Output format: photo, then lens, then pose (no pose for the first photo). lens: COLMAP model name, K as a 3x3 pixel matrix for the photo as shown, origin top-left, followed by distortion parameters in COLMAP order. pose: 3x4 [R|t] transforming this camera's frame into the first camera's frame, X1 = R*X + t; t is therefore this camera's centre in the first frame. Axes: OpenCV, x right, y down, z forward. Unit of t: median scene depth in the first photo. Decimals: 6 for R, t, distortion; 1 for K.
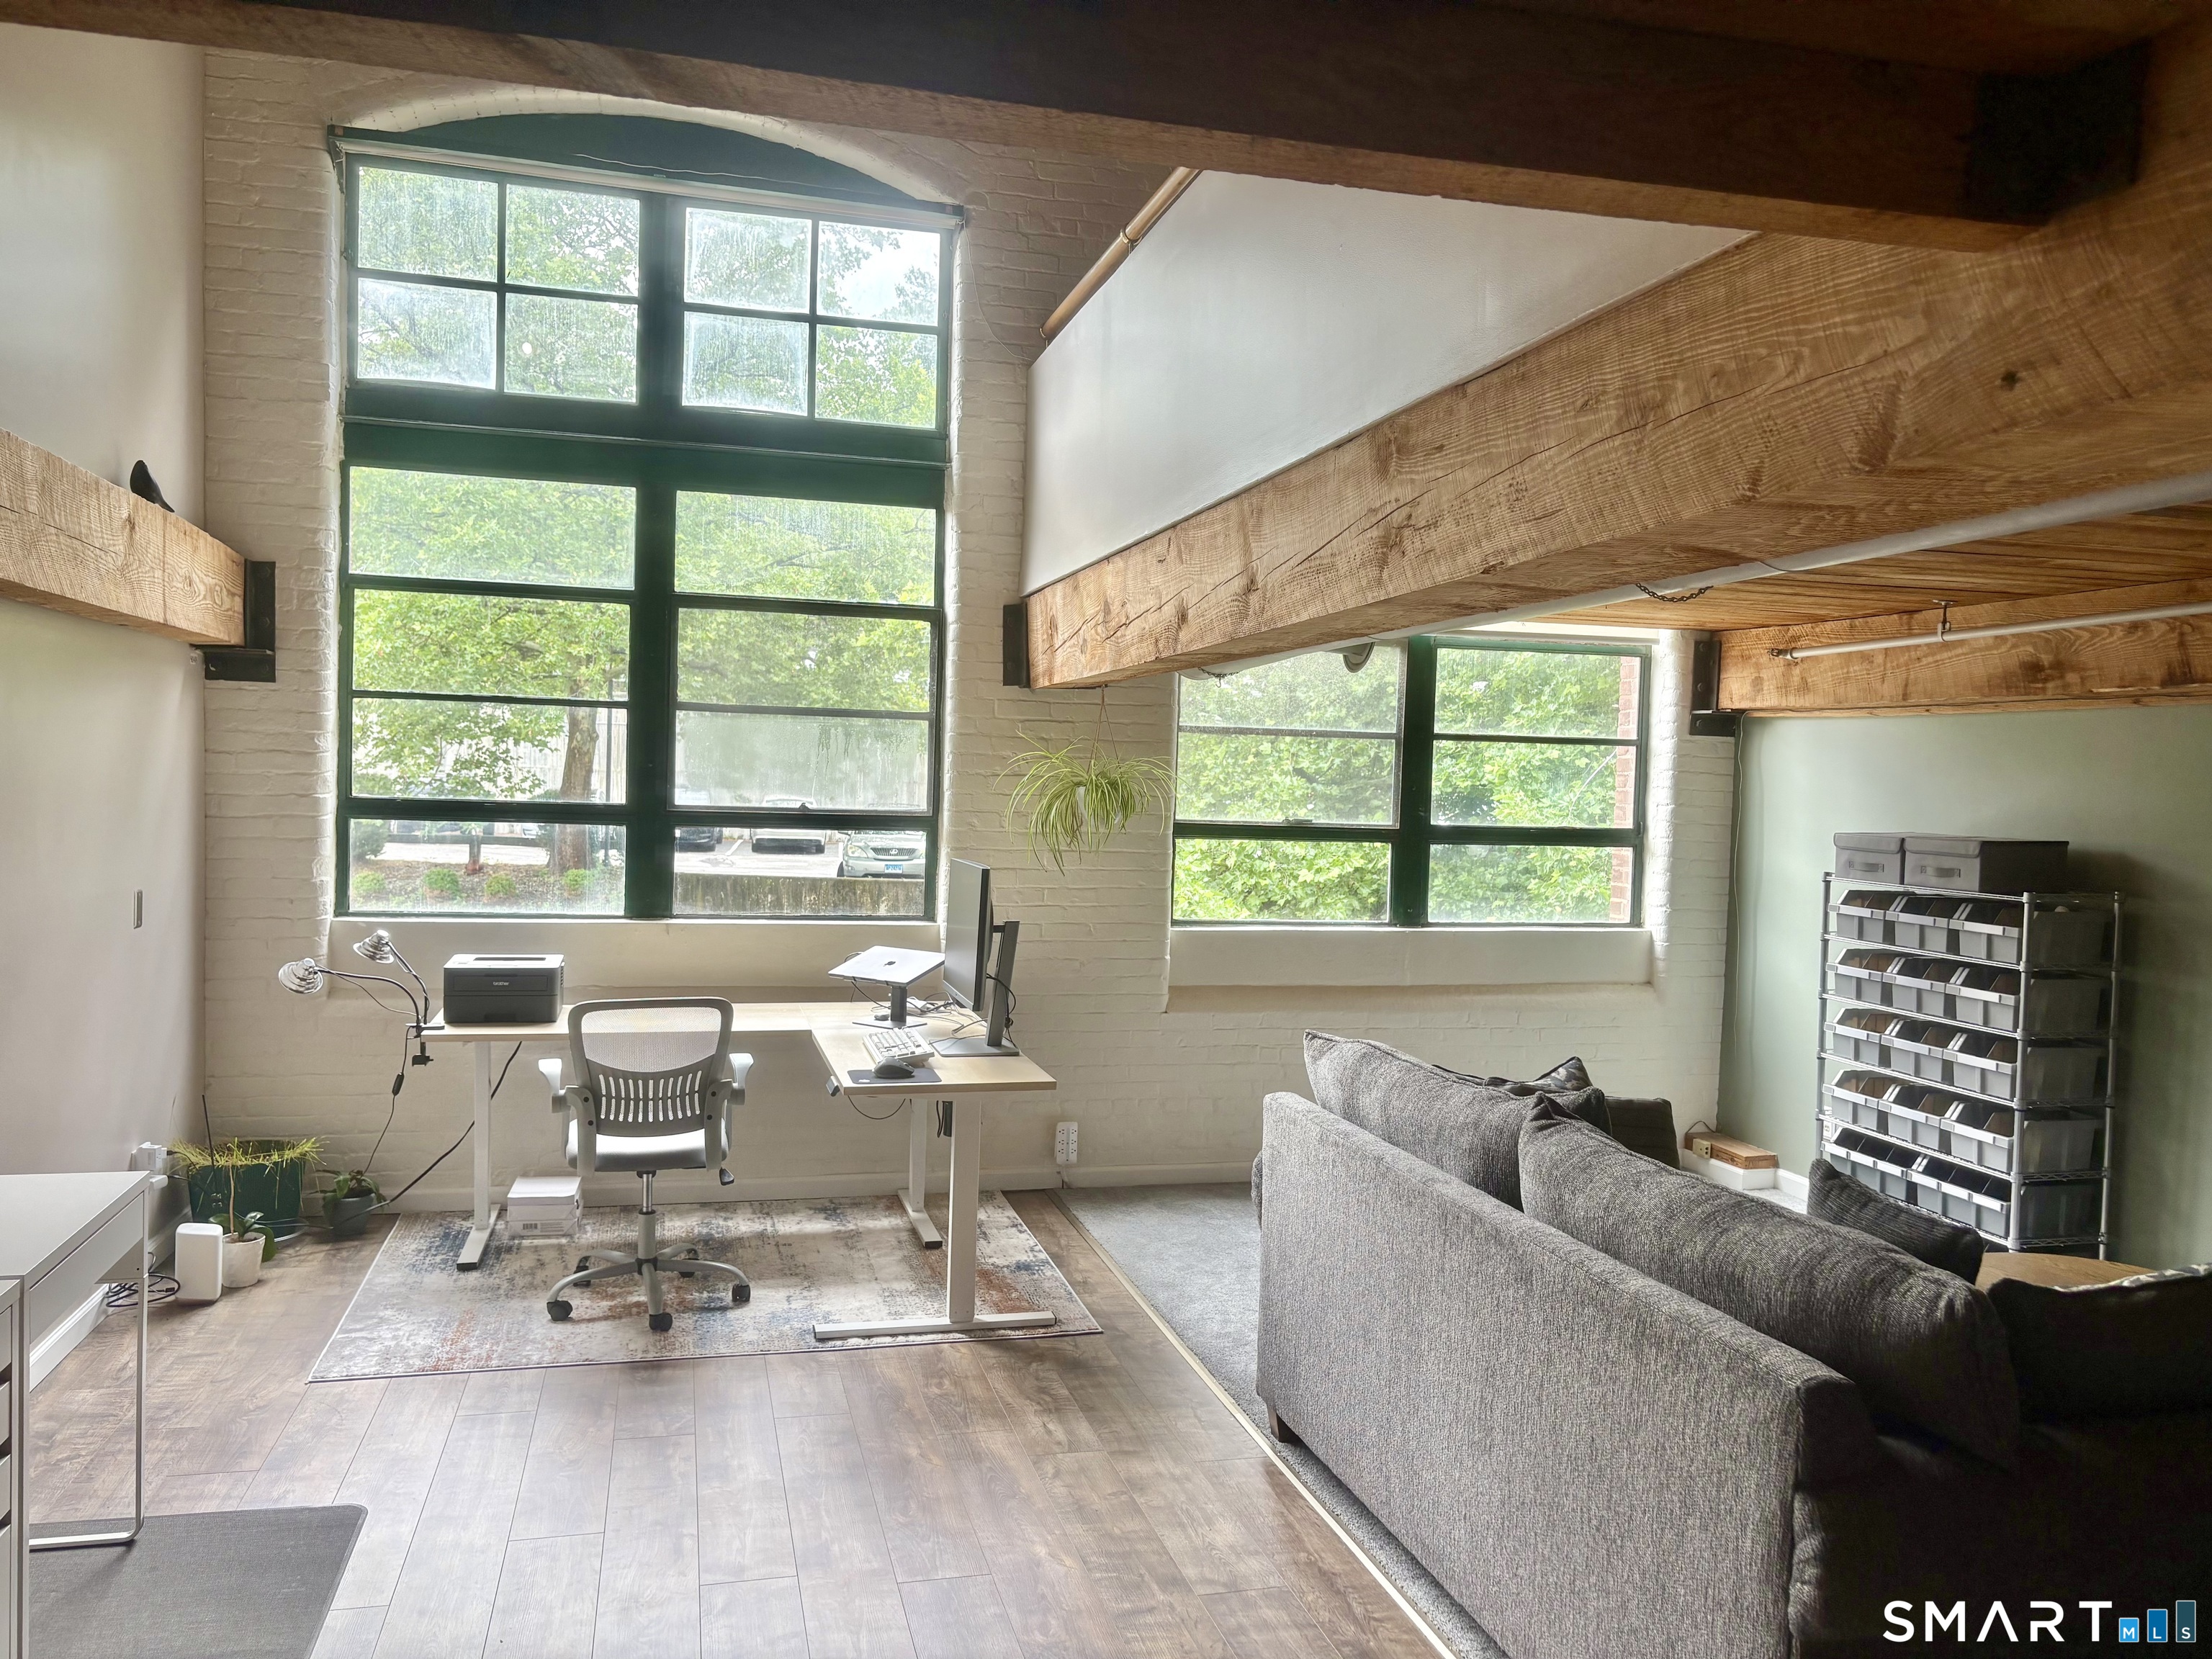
lens RADIAL K [[1651.9, 0, 1104.1], [0, 1651.9, 848.0], [0, 0, 1]] dist [0.053700, -0.079946]
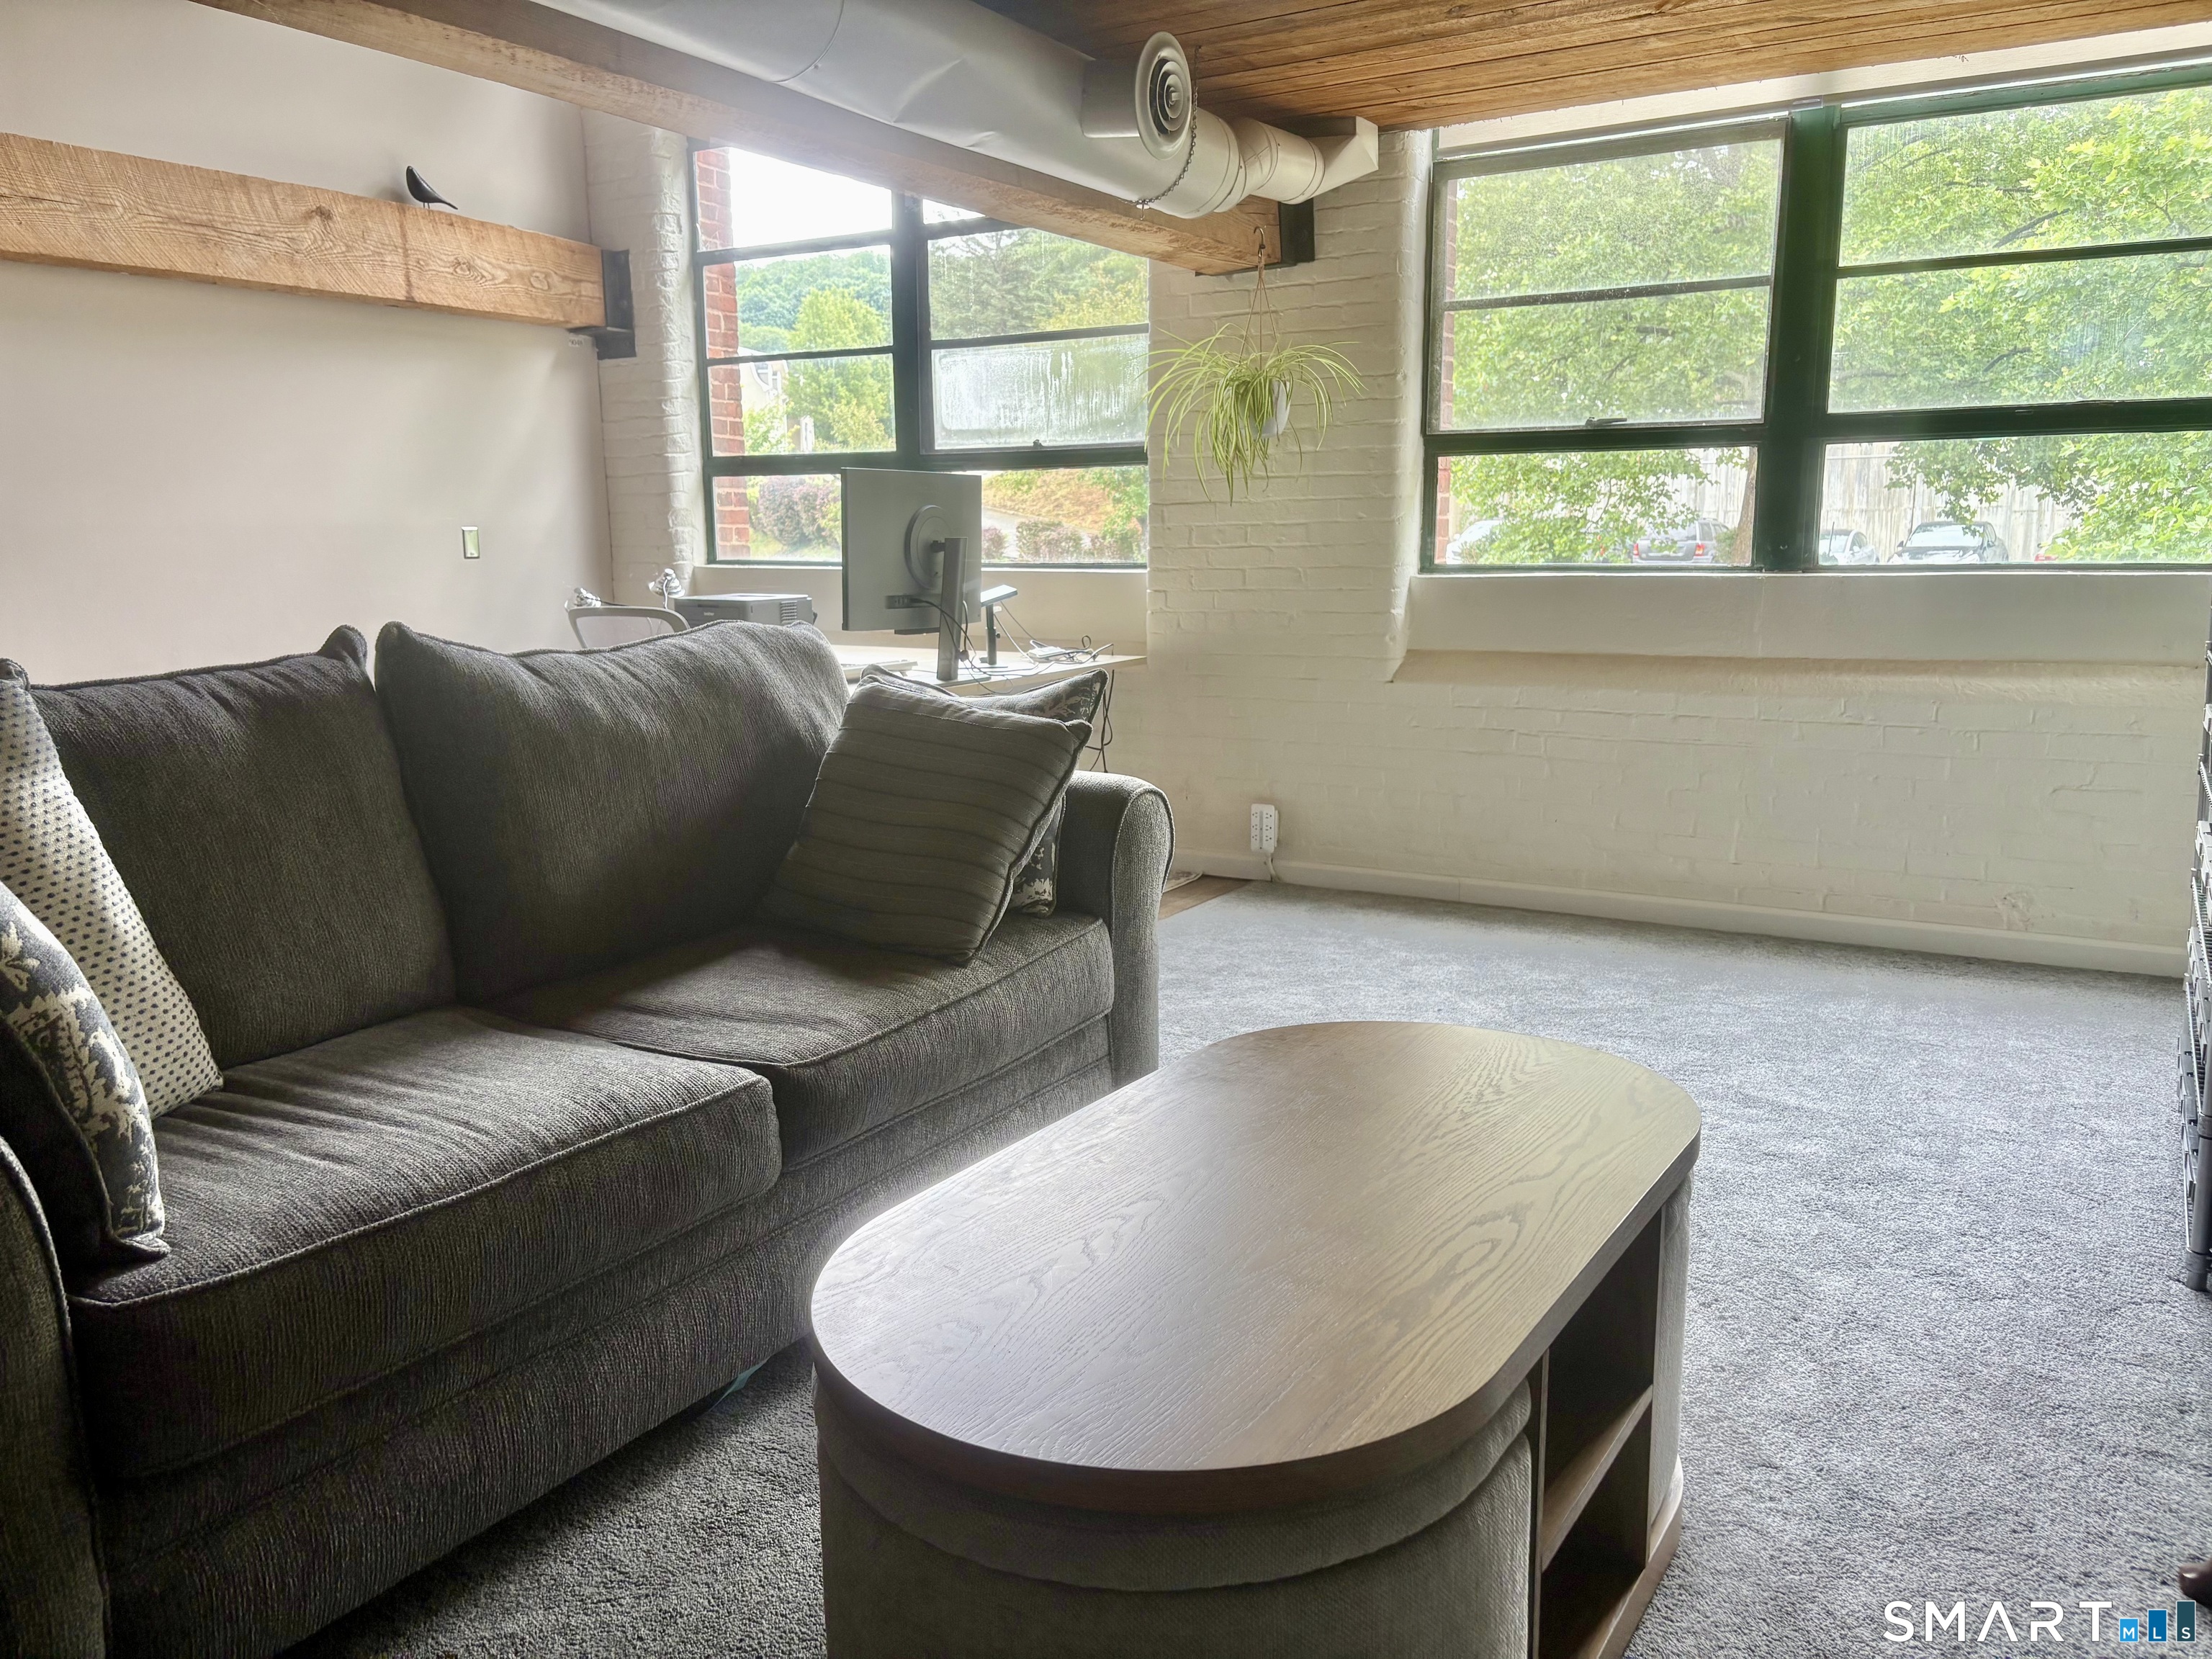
lens RADIAL K [[1651.9, 0, 1104.1], [0, 1651.9, 848.0], [0, 0, 1]] dist [0.053700, -0.079946]
pose [[0.694689, 0.100118, -0.712308, 0.572841], [-0.000856, 0.990380, 0.138368, 0.077045], [0.719309, -0.095514, 0.688092, 0.385397]]
